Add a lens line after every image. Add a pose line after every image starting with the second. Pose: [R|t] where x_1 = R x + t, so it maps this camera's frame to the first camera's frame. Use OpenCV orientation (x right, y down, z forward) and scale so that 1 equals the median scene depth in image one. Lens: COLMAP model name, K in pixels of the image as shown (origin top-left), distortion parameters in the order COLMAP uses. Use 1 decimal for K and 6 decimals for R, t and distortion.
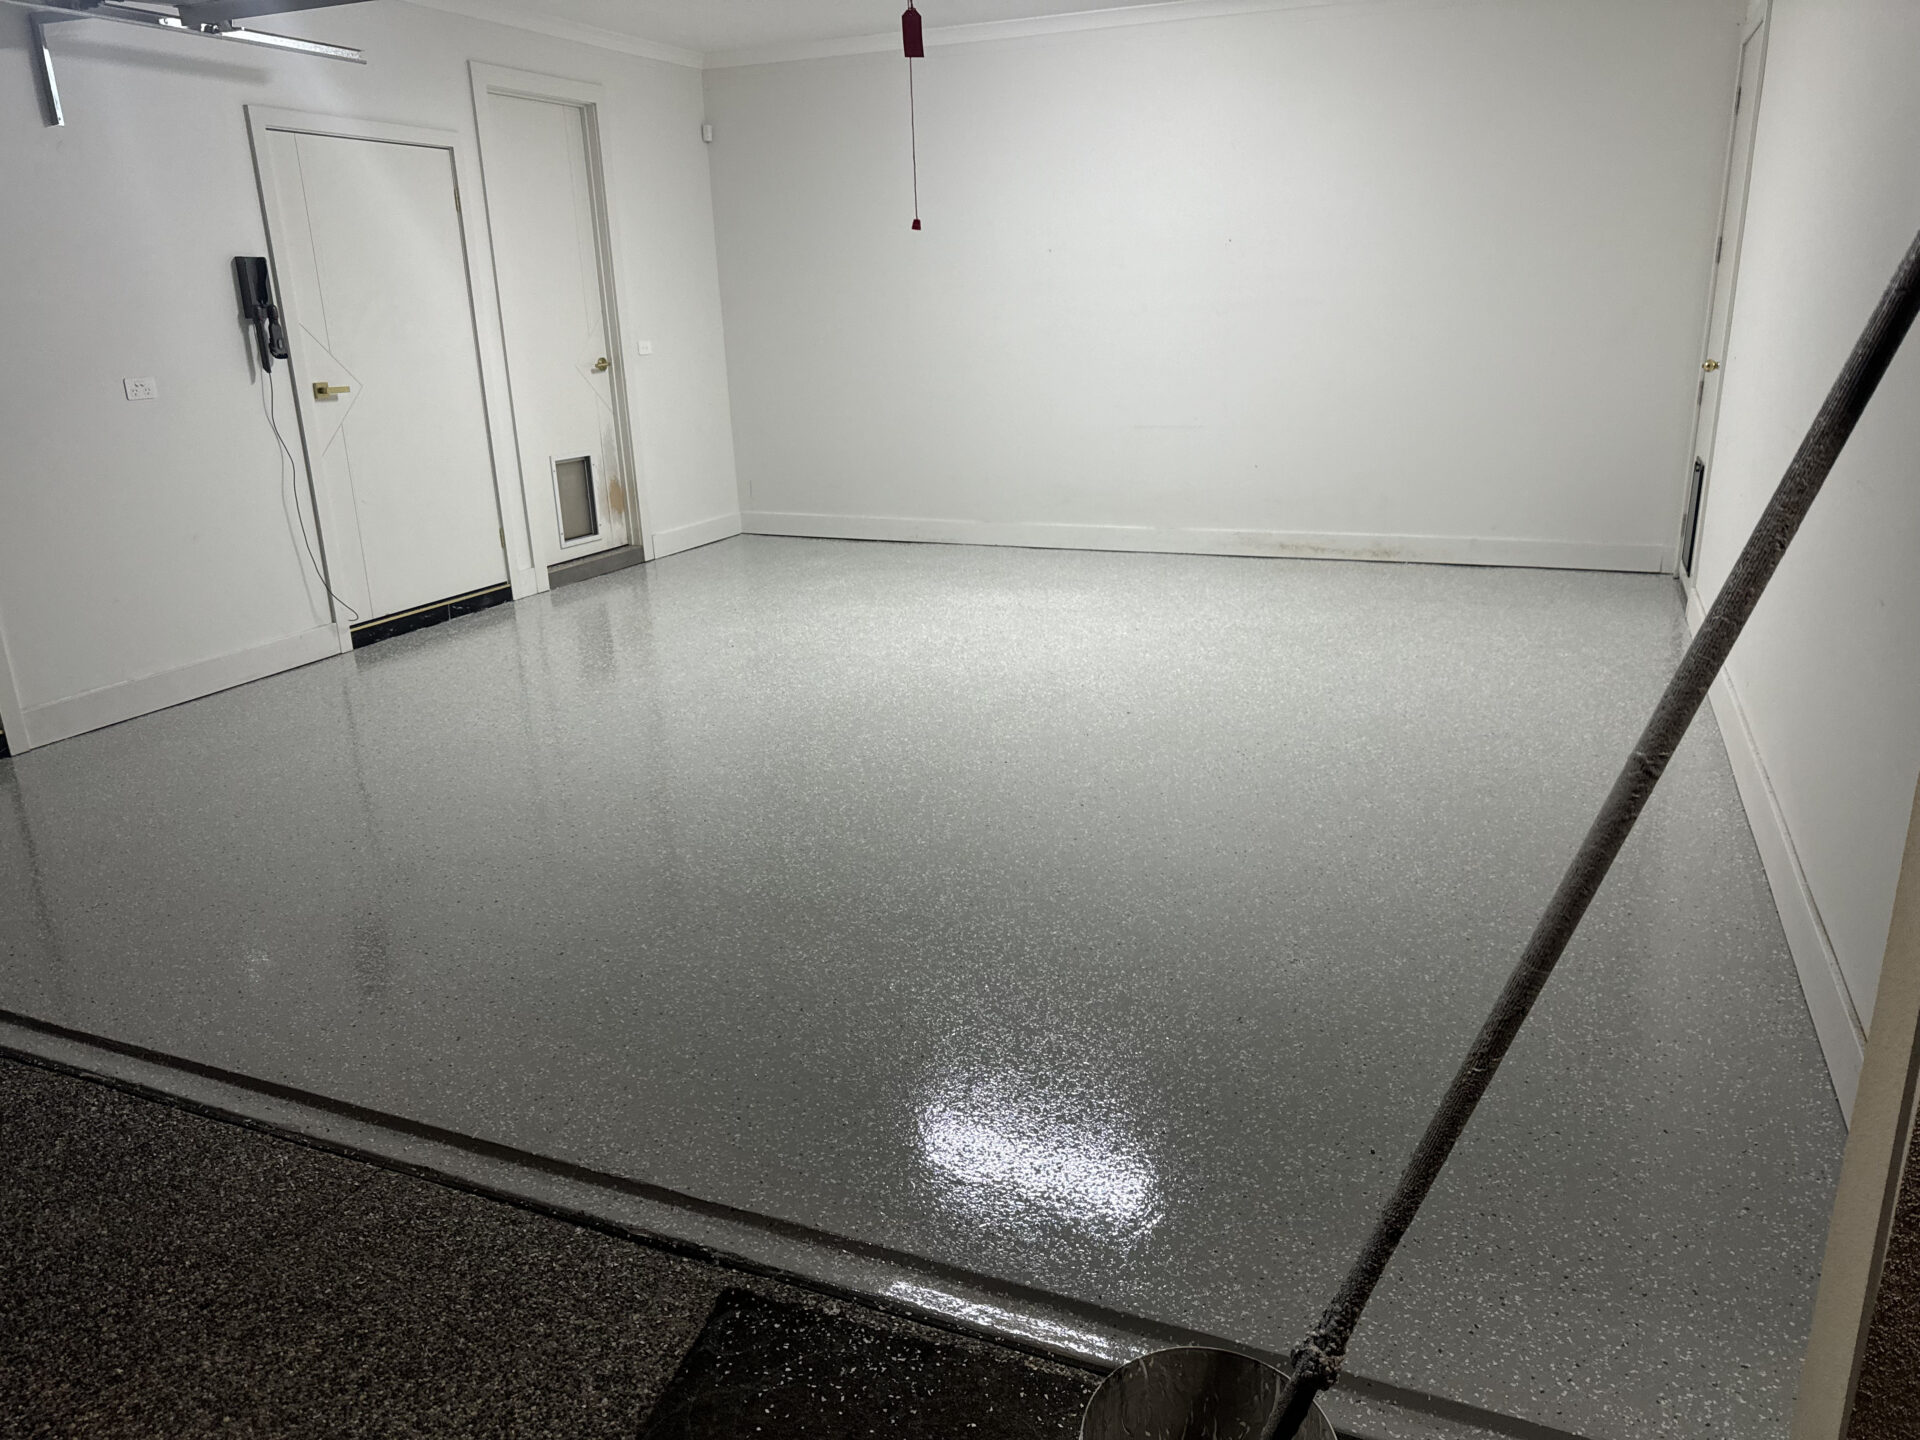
lens RADIAL K [[1357.2, 0, 964.6], [0, 1357.2, 708.4], [0, 0, 1]] dist [0.036620, -0.041038]
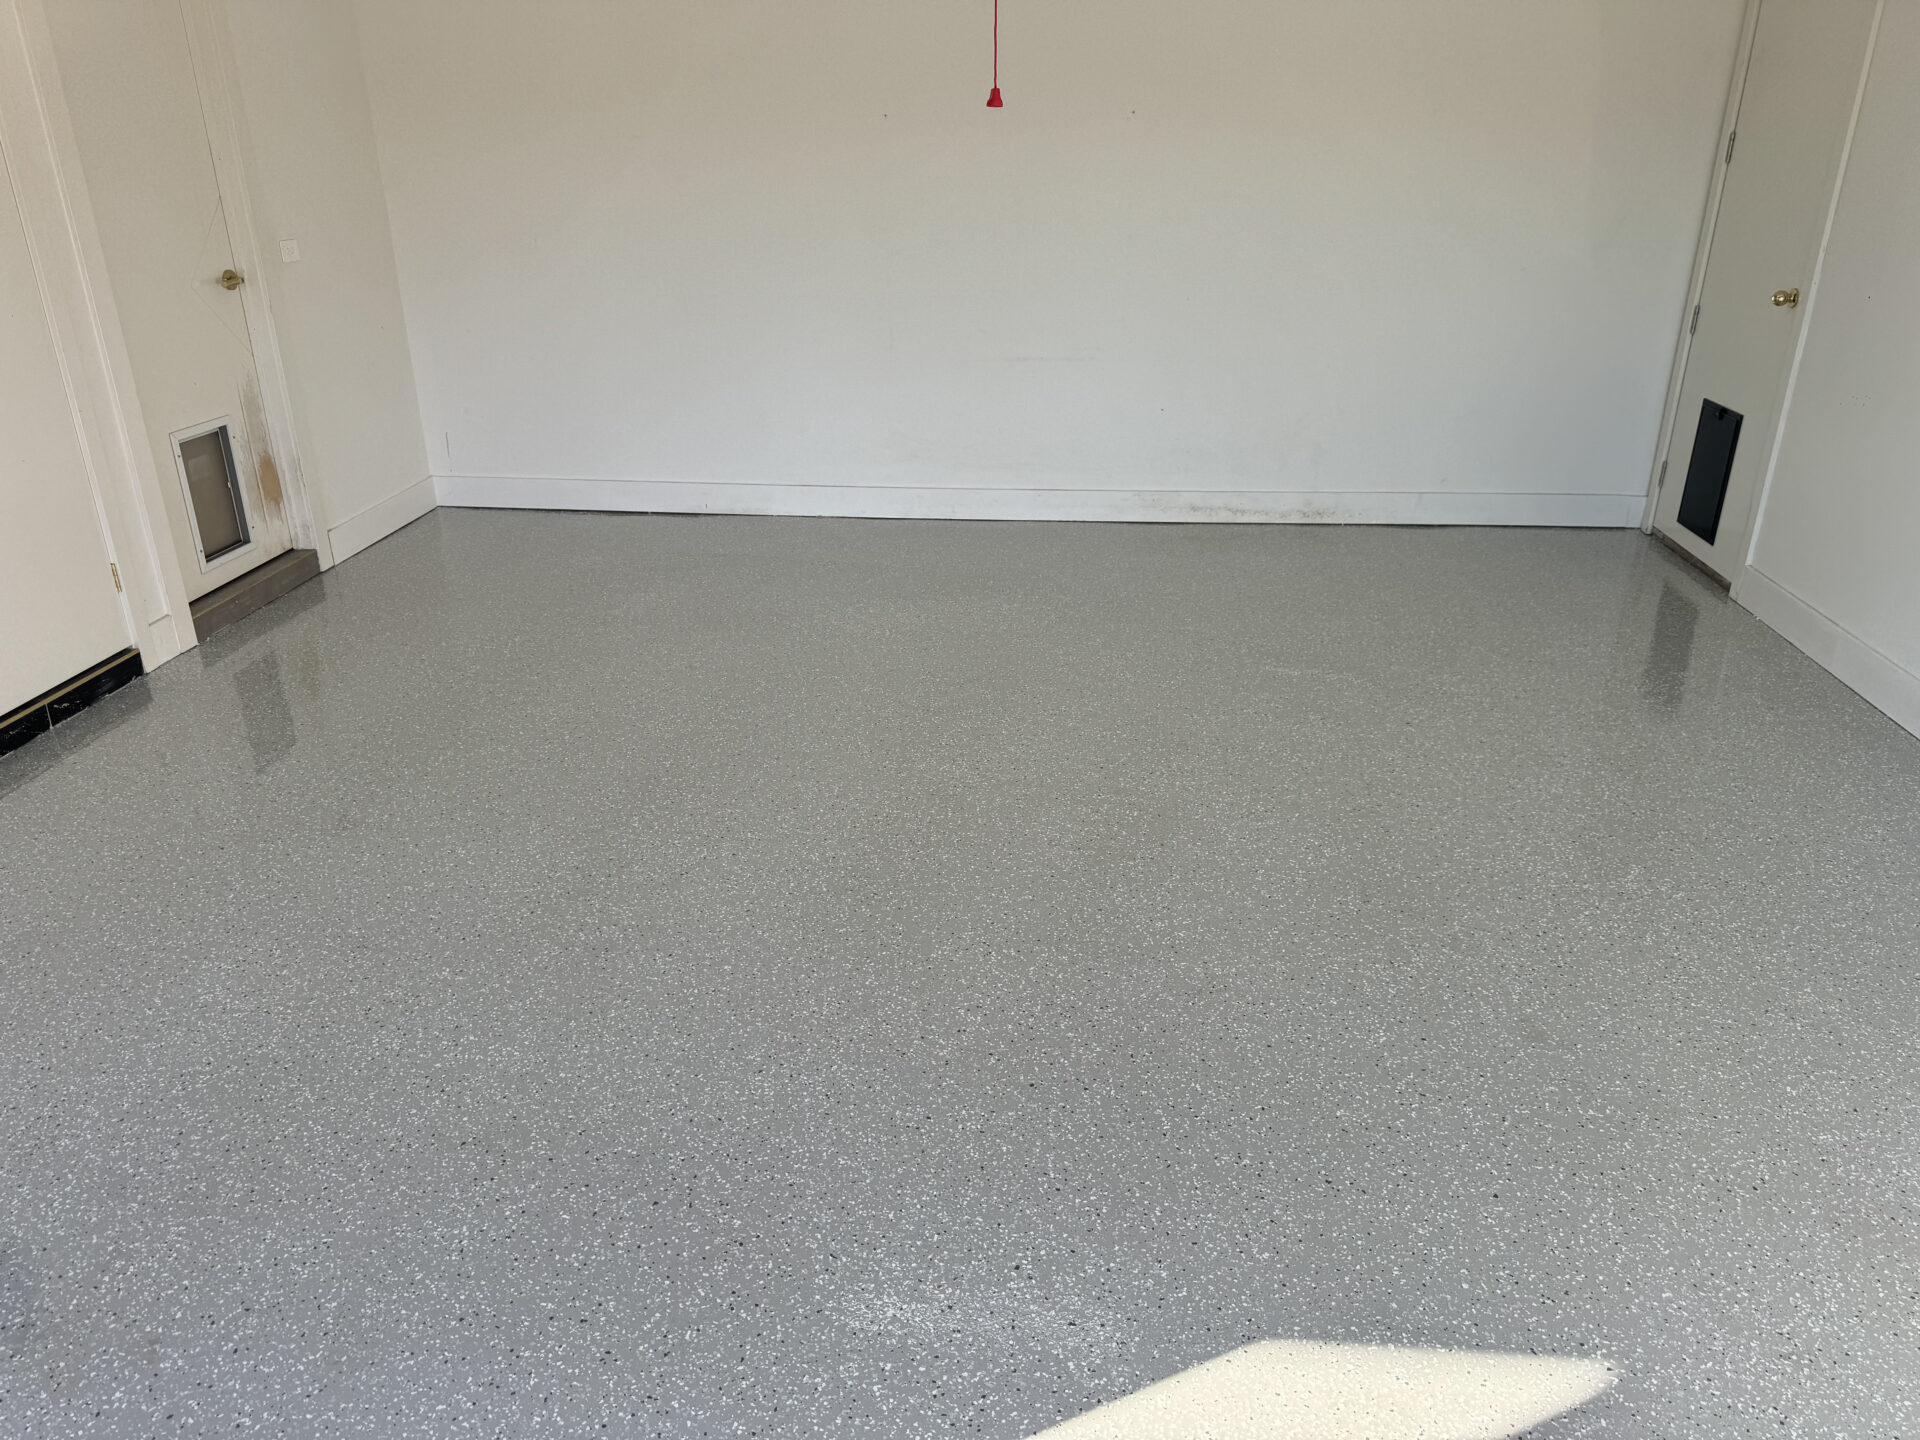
lens RADIAL K [[1357.2, 0, 955.0], [0, 1357.2, 726.3], [0, 0, 1]] dist [0.036620, -0.041038]
pose [[0.950654, -0.102540, 0.292818, -0.288847], [0.069321, 0.990146, 0.121677, -0.189309], [-0.302410, -0.095374, 0.948395, 0.500219]]
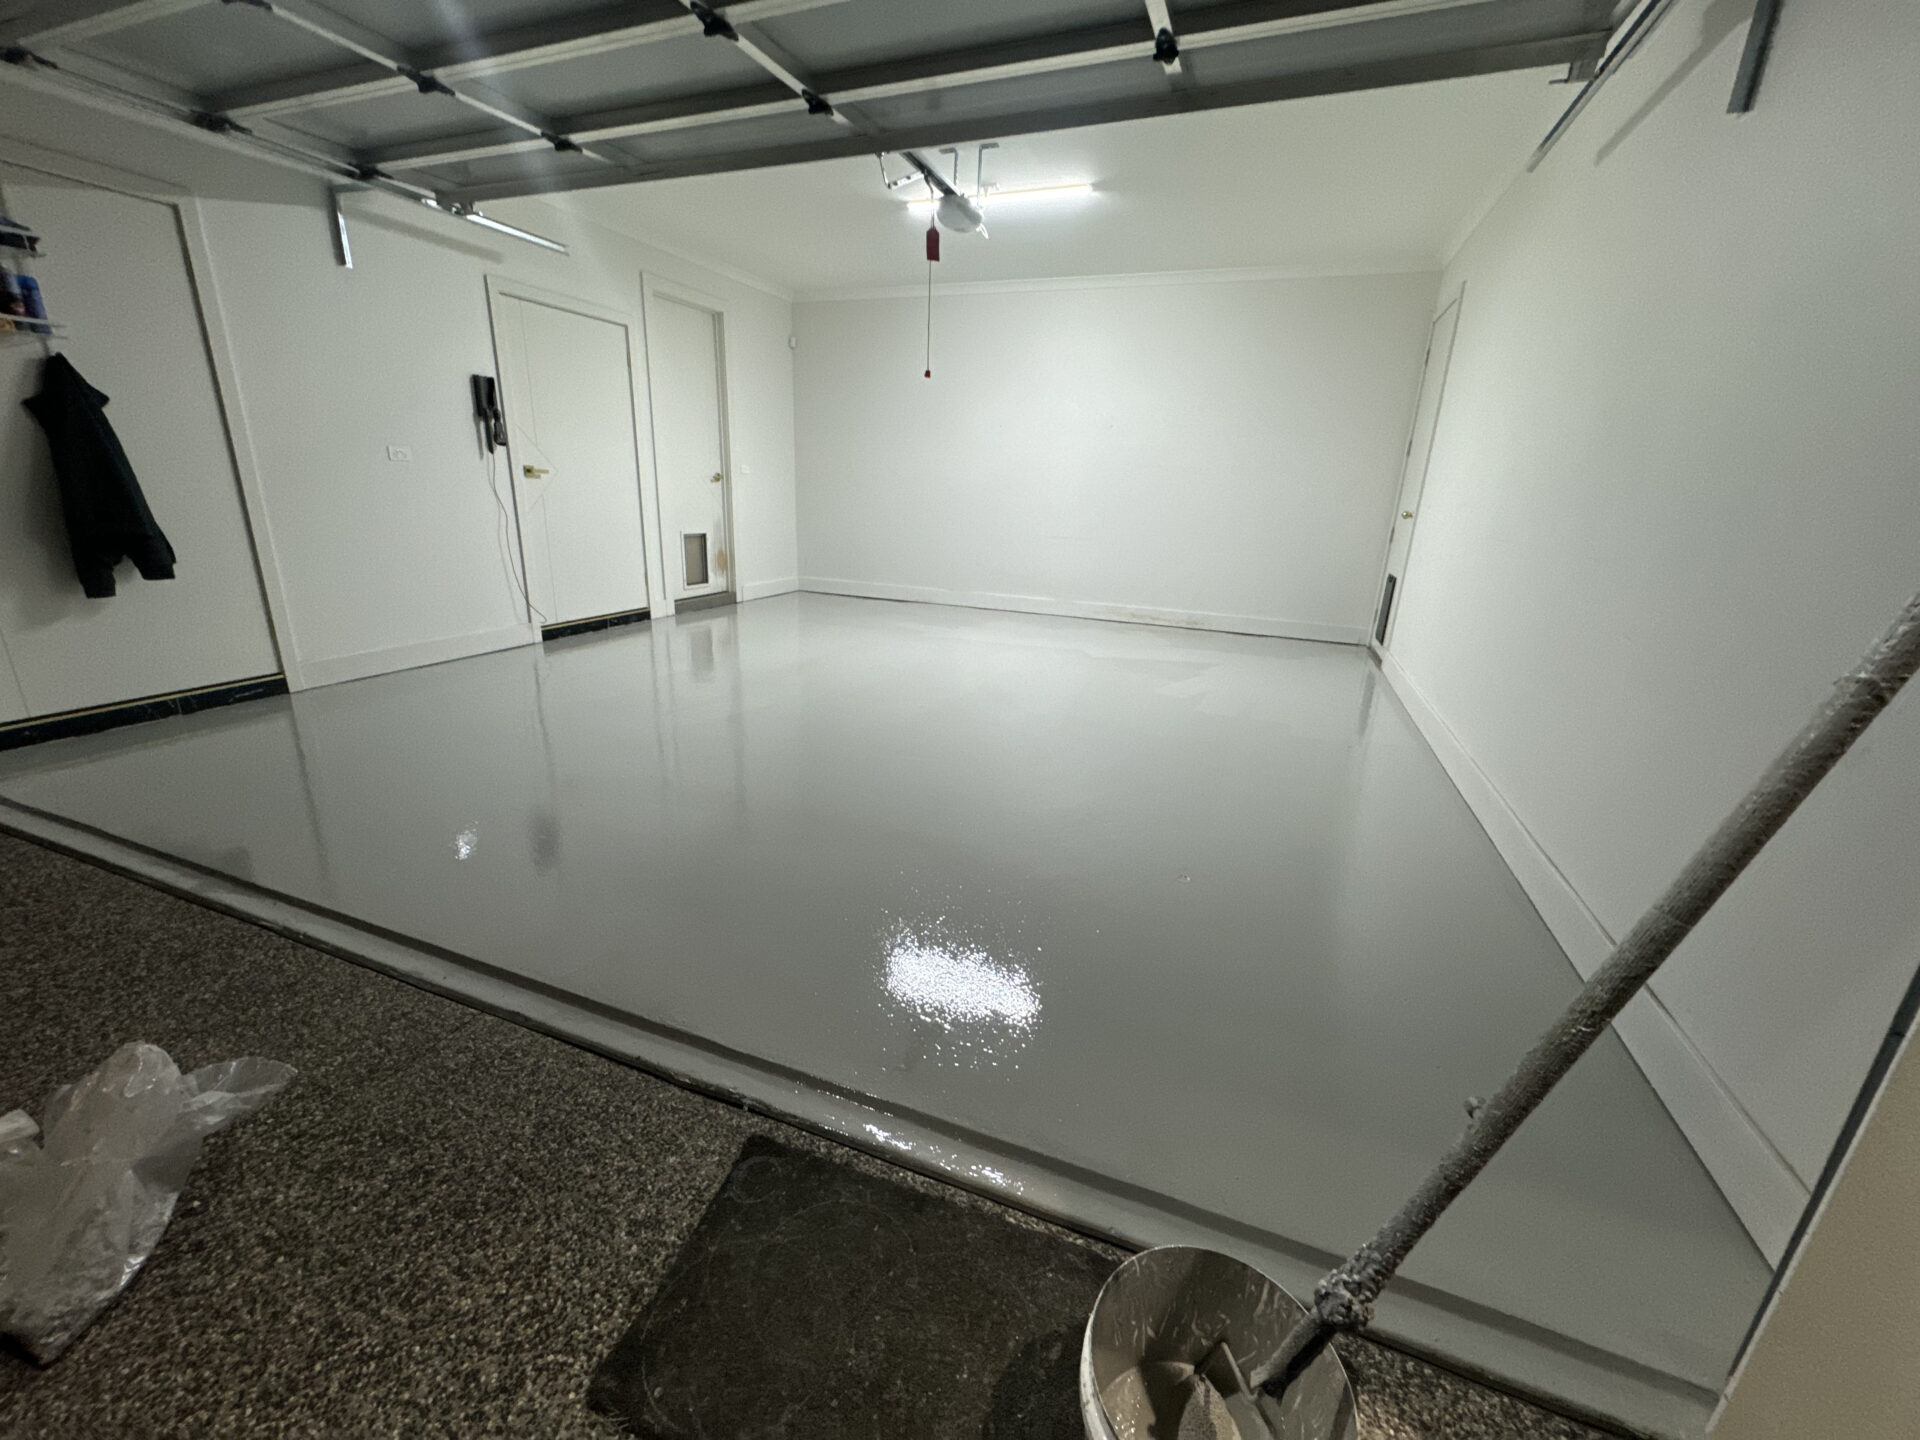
lens RADIAL K [[764.9, 0, 960.6], [0, 764.9, 715.3], [0, 0, 1]] dist [-0.002595, 0.000183]
pose [[0.997200, 0.053882, 0.051851, -0.025658], [-0.053731, 0.998546, -0.004303, 0.028667], [-0.052008, 0.001505, 0.998646, 0.177137]]
